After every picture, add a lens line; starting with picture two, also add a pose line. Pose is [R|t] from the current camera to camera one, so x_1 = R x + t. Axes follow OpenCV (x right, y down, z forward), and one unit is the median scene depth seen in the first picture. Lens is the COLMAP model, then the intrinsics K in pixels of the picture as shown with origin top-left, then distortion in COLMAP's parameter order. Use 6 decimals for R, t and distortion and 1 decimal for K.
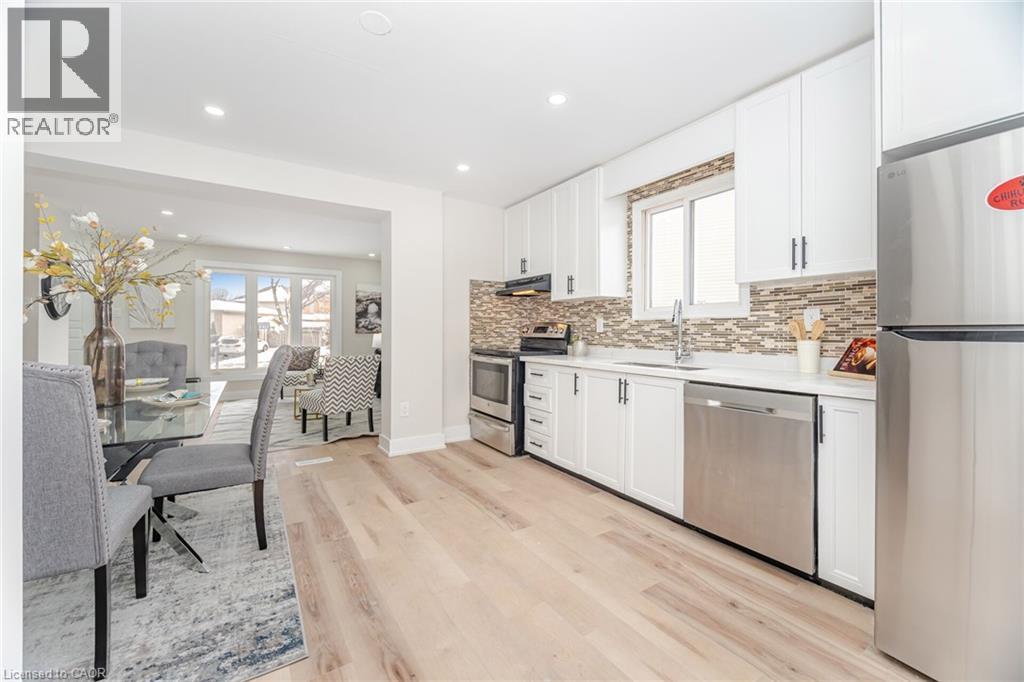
lens RADIAL K [[406.4, 0, 518.6], [0, 406.4, 335.4], [0, 0, 1]] dist [-0.002620, 0.000028]
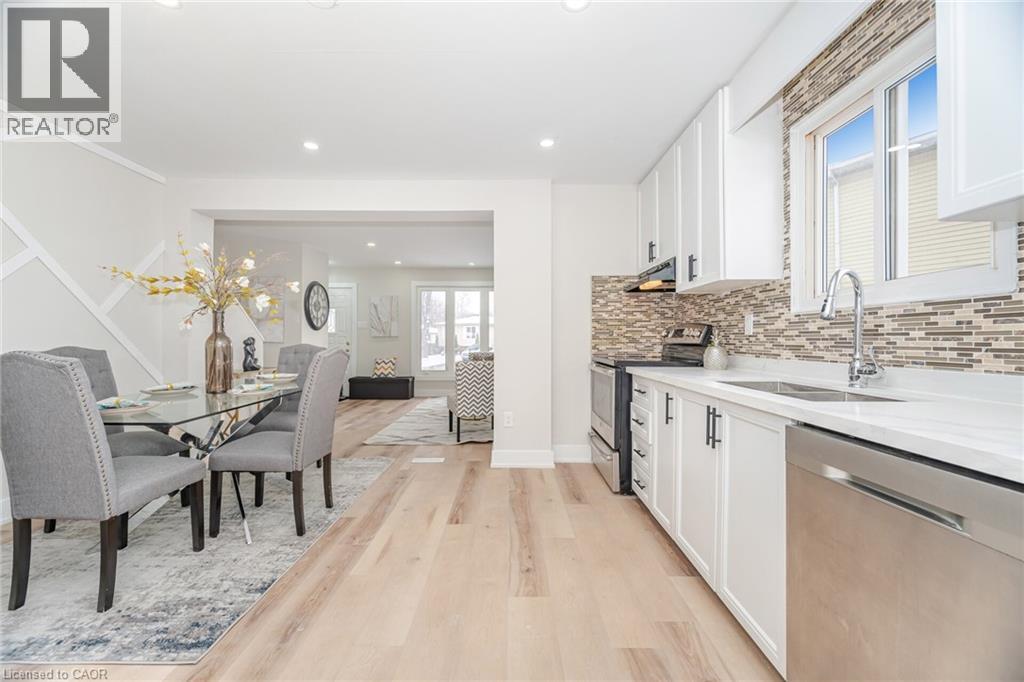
lens RADIAL K [[406.4, 0, 510.1], [0, 406.4, 341.4], [0, 0, 1]] dist [-0.002620, 0.000028]
pose [[0.836770, -0.001530, -0.547552, 0.294055], [-0.002669, 0.999973, -0.006873, 0.010932], [0.547548, 0.007212, 0.836743, 0.271128]]
